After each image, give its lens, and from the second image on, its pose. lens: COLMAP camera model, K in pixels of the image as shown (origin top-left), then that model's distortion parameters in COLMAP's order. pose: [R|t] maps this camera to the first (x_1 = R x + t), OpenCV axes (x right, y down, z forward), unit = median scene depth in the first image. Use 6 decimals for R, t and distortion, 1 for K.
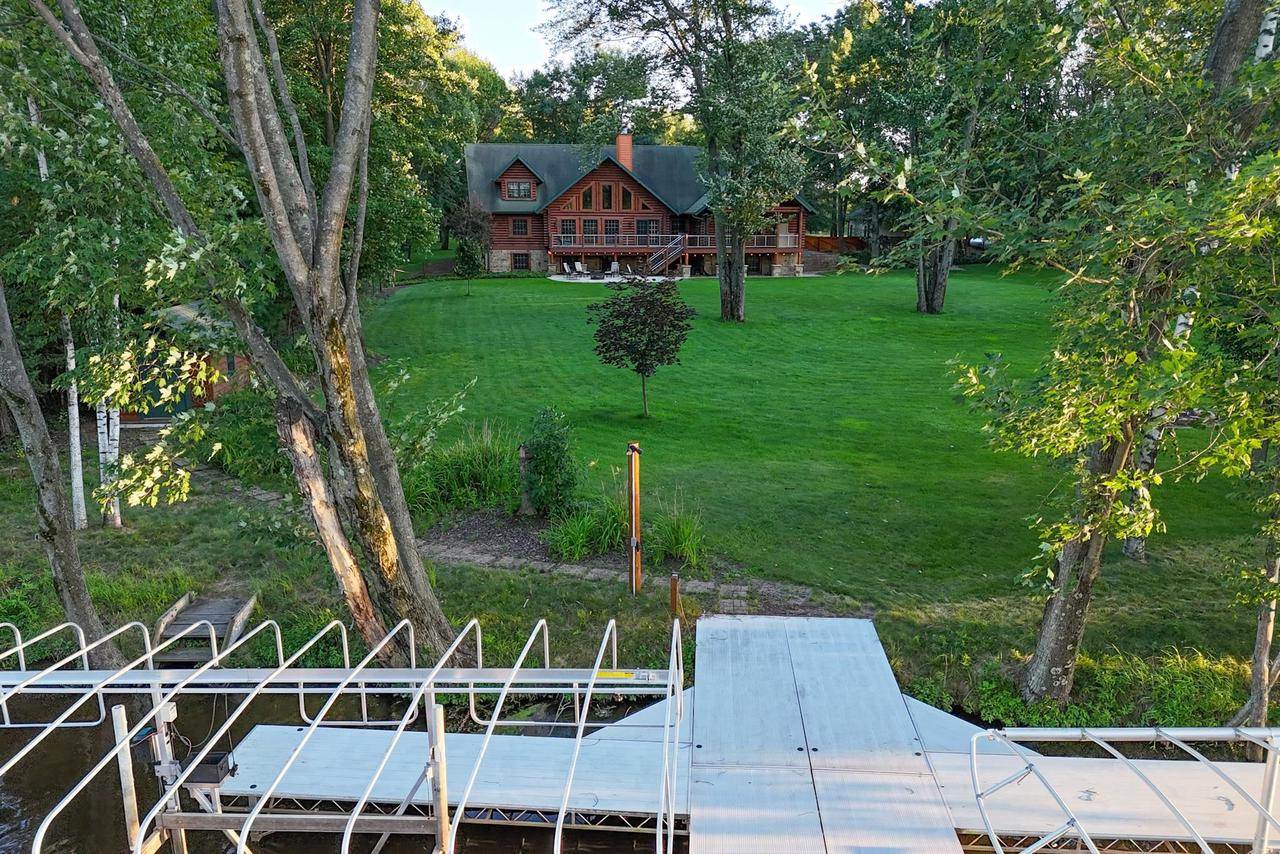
lens RADIAL K [[940.1, 0, 645.2], [0, 940.1, 425.2], [0, 0, 1]] dist [0.045609, -0.002746]
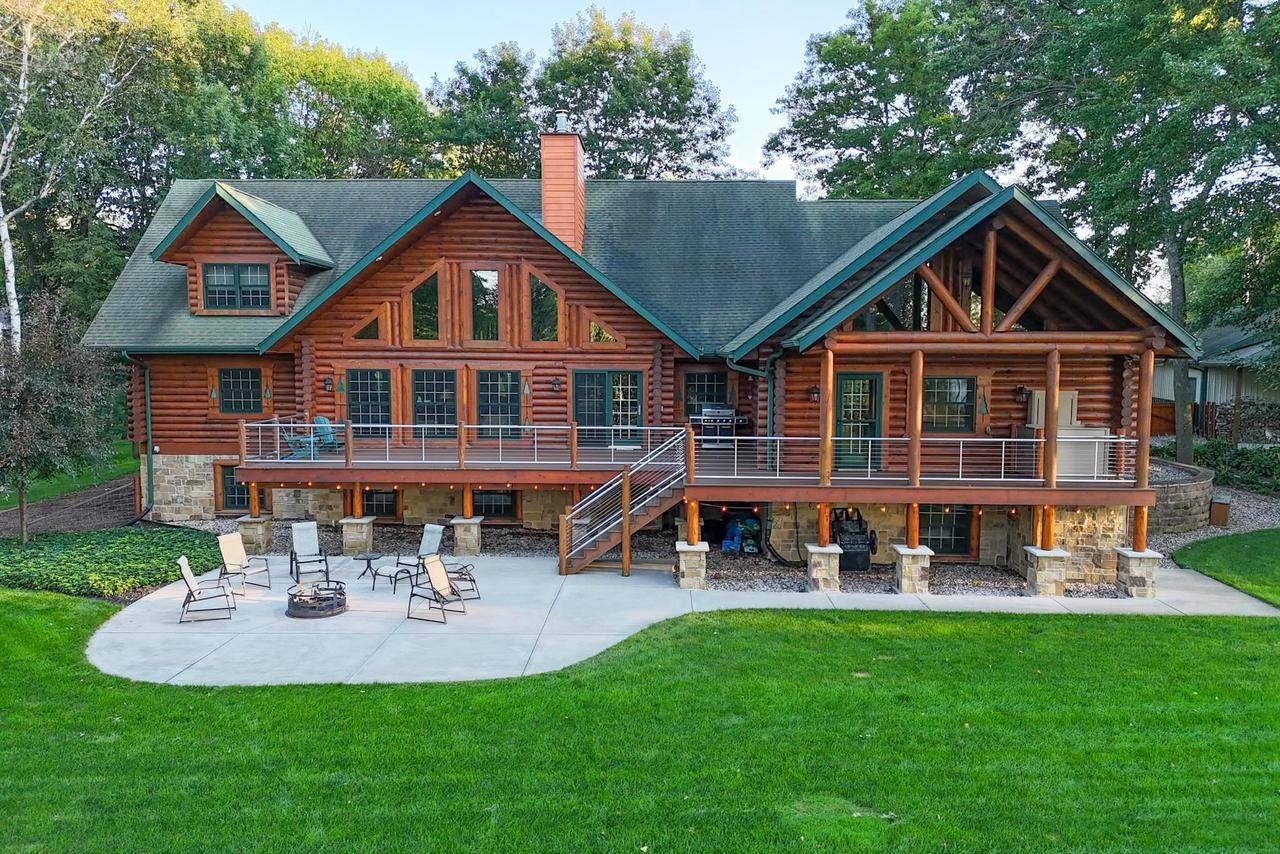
lens RADIAL K [[940.1, 0, 645.2], [0, 940.1, 425.2], [0, 0, 1]] dist [0.045609, -0.002746]
pose [[0.990179, 0.015339, -0.138959, 0.062201], [-0.034396, 0.990139, -0.135802, -0.156020], [0.135505, 0.139248, 0.980943, 0.684078]]
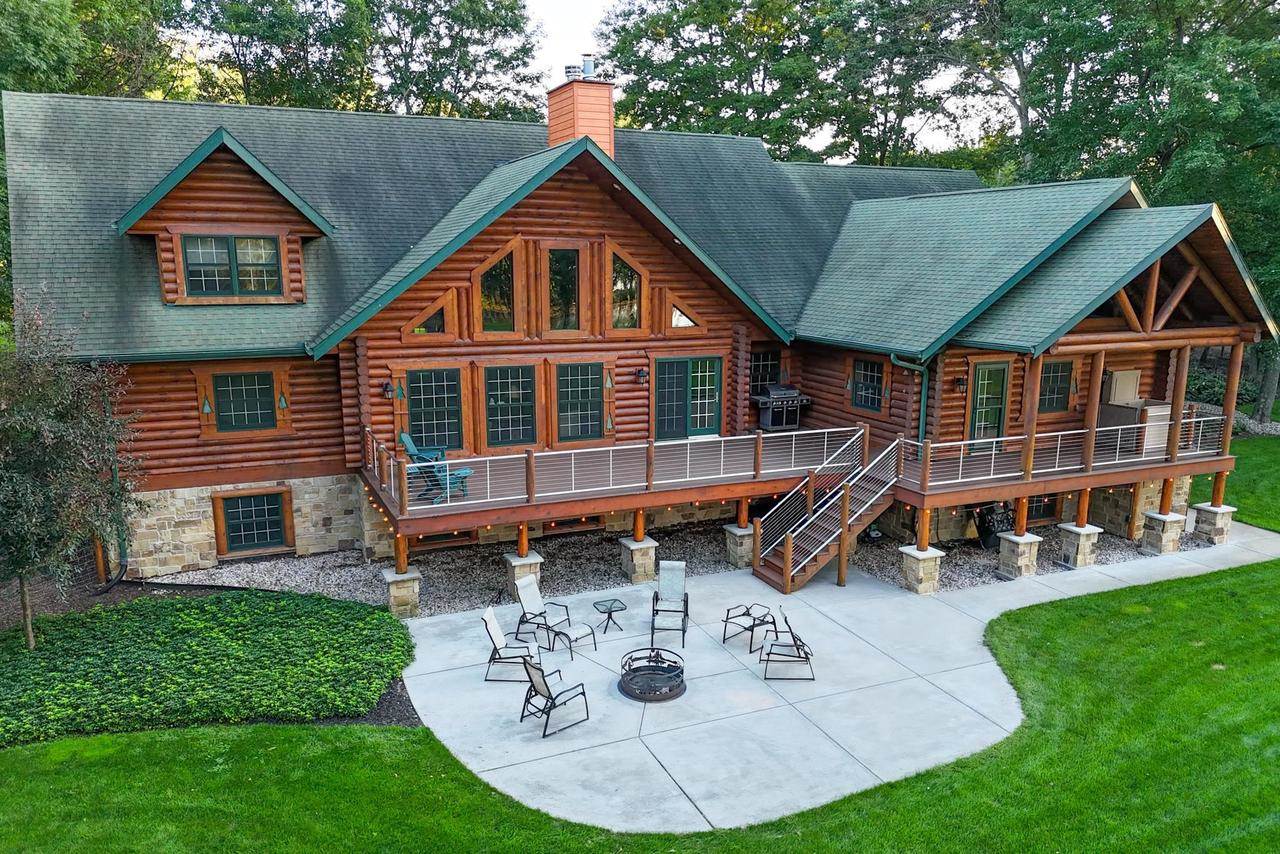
lens RADIAL K [[931.5, 0, 638.8], [0, 931.5, 453.1], [0, 0, 1]] dist [0.041345, -0.005521]
pose [[0.955115, -0.058239, 0.290454, -0.104591], [0.059320, 0.998226, 0.005090, -0.190737], [-0.290236, 0.012368, 0.956875, 0.714968]]
